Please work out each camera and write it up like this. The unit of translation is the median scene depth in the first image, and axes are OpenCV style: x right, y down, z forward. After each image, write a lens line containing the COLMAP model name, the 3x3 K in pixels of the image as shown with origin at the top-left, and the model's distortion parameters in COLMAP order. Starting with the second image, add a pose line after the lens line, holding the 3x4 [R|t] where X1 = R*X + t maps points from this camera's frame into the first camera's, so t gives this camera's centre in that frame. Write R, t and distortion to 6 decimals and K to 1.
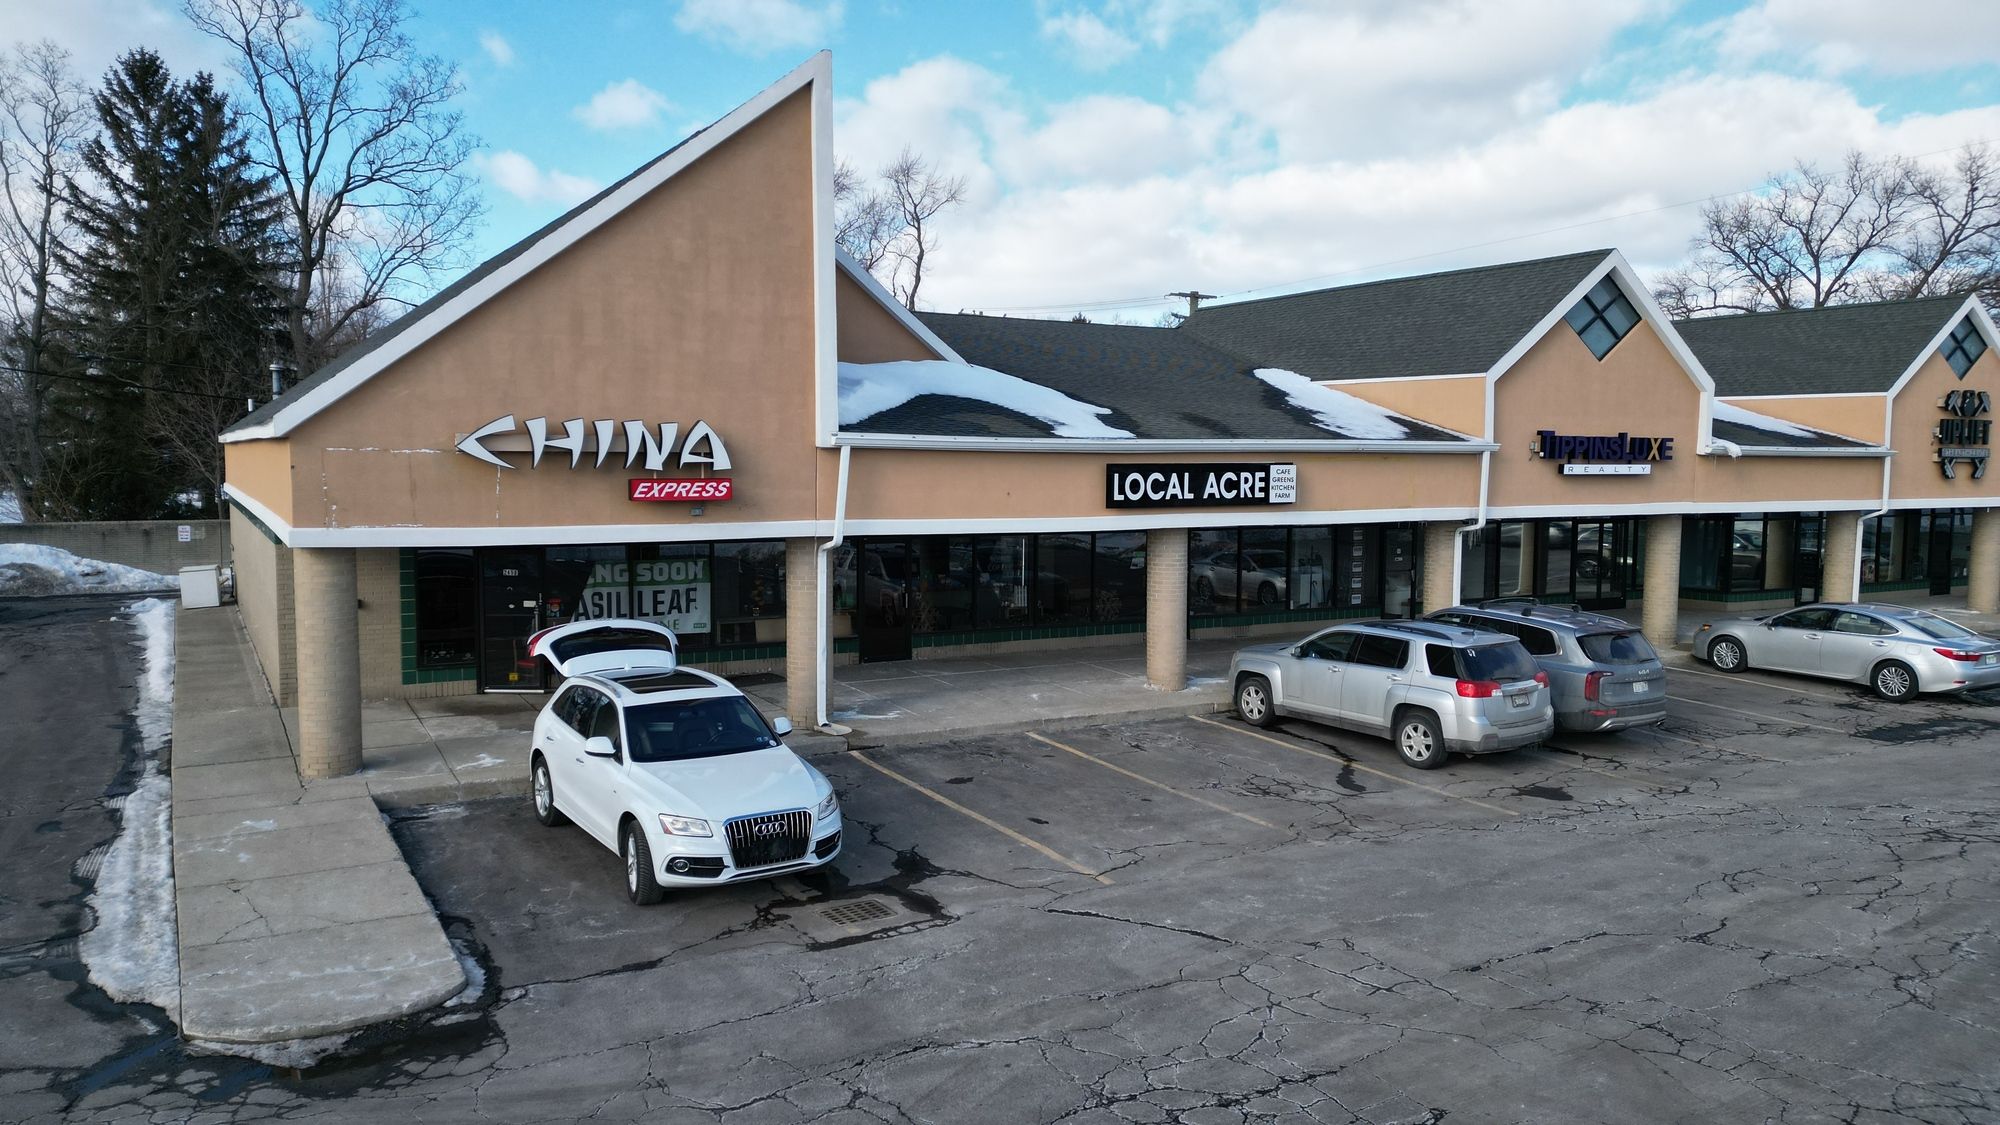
lens RADIAL K [[1385.0, 0, 1012.0], [0, 1385.0, 561.6], [0, 0, 1]] dist [0.087216, -0.077009]
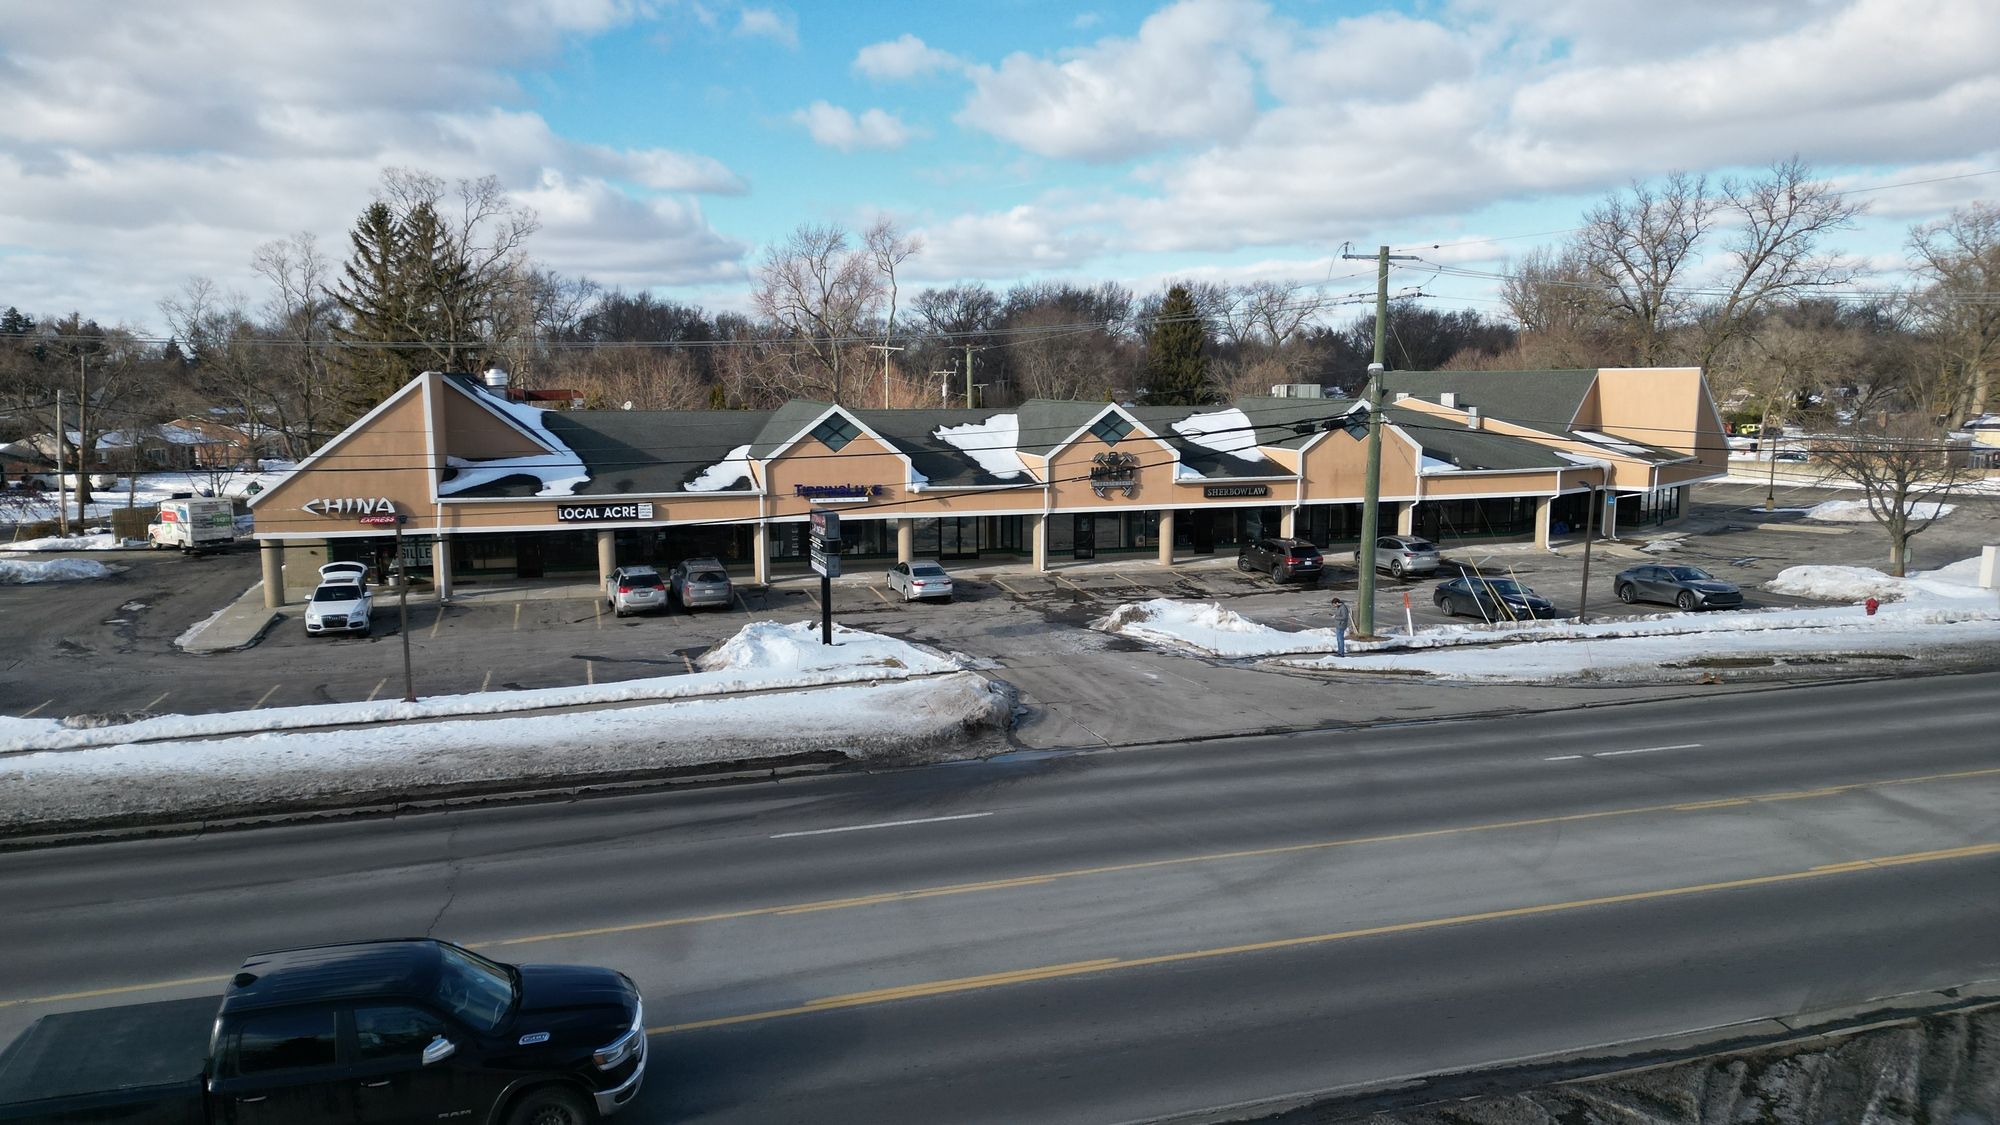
lens RADIAL K [[1385.0, 0, 993.3], [0, 1385.0, 543.1], [0, 0, 1]] dist [0.087216, -0.077009]
pose [[0.972238, 0.016936, -0.233379, 1.396640], [-0.006971, 0.999031, 0.043460, -0.111402], [0.233889, -0.040626, 0.971414, -1.309907]]
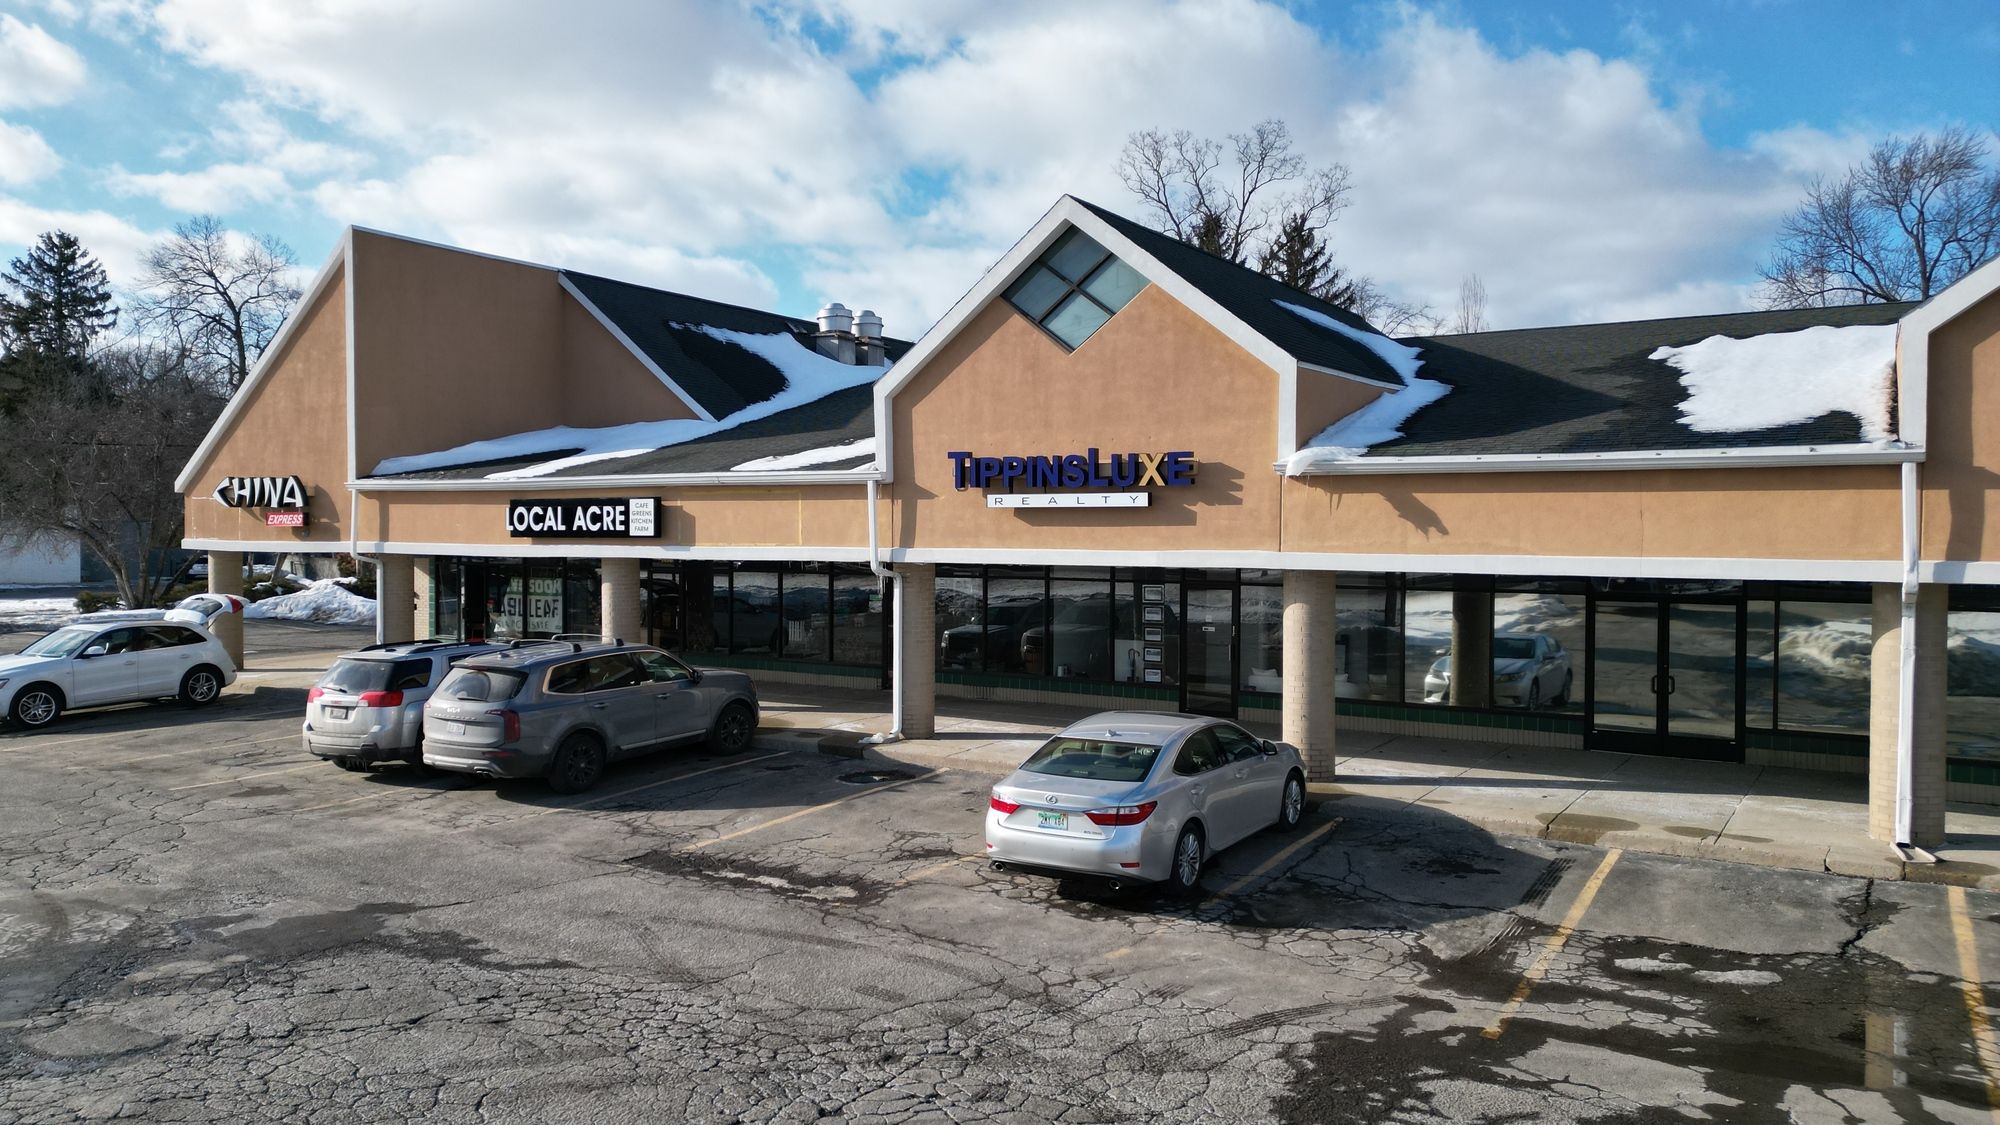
lens RADIAL K [[1385.0, 0, 995.2], [0, 1385.0, 562.8], [0, 0, 1]] dist [0.087216, -0.077009]
pose [[0.457932, 0.014677, -0.888866, 1.217319], [-0.069446, 0.997399, -0.019309, -0.020898], [0.886270, 0.070570, 0.457760, 0.760704]]
